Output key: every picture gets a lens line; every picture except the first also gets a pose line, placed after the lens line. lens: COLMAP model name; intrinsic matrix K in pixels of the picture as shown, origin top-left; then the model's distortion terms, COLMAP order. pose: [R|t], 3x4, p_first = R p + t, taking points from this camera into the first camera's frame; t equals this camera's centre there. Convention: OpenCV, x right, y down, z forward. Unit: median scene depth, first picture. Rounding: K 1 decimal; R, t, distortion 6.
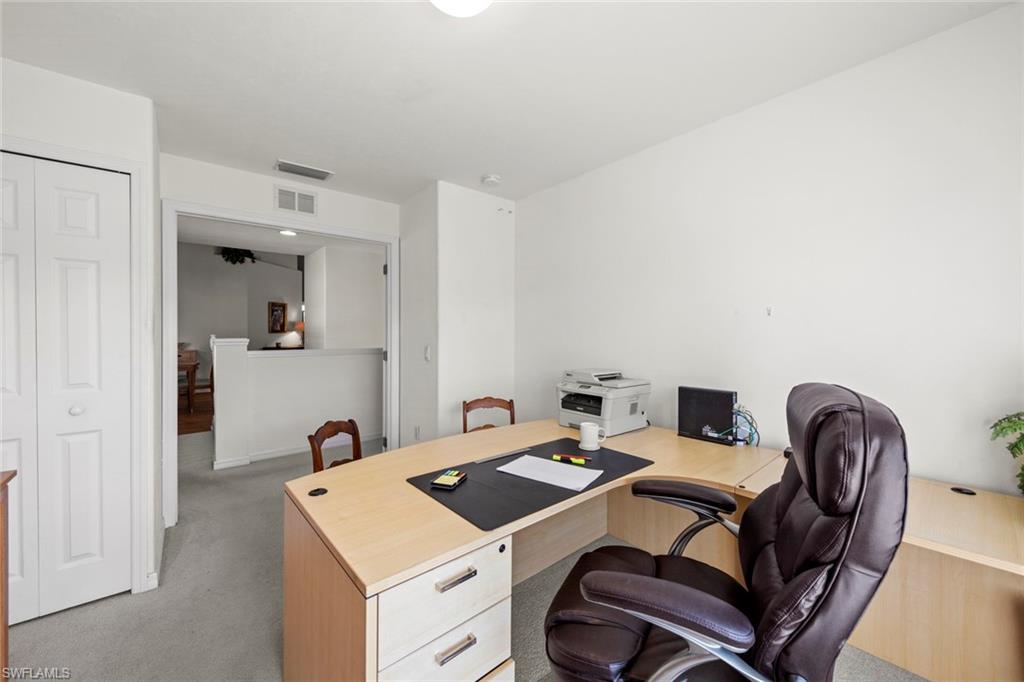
lens RADIAL K [[387.3, 0, 508.5], [0, 387.3, 336.9], [0, 0, 1]] dist [0.006251, -0.002717]
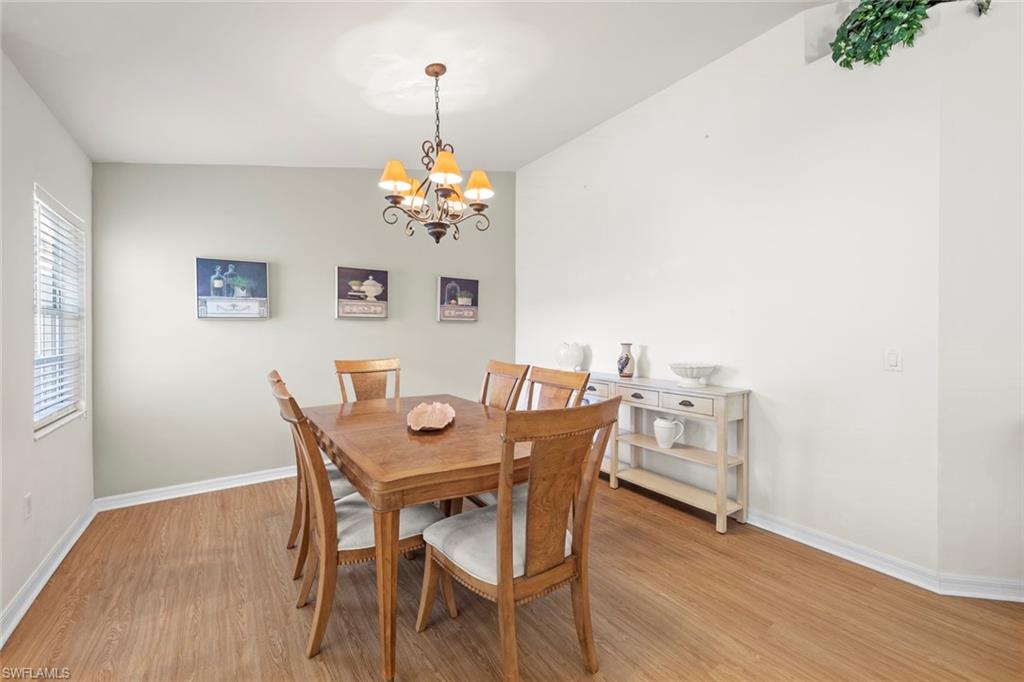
lens RADIAL K [[419.0, 0, 508.1], [0, 419.0, 334.9], [0, 0, 1]] dist [0.008999, -0.001565]
pose [[-0.130690, 0.005294, -0.991409, -0.356573], [-0.012986, 0.999891, 0.007052, -0.010720], [0.991338, 0.013796, -0.130607, 0.702344]]
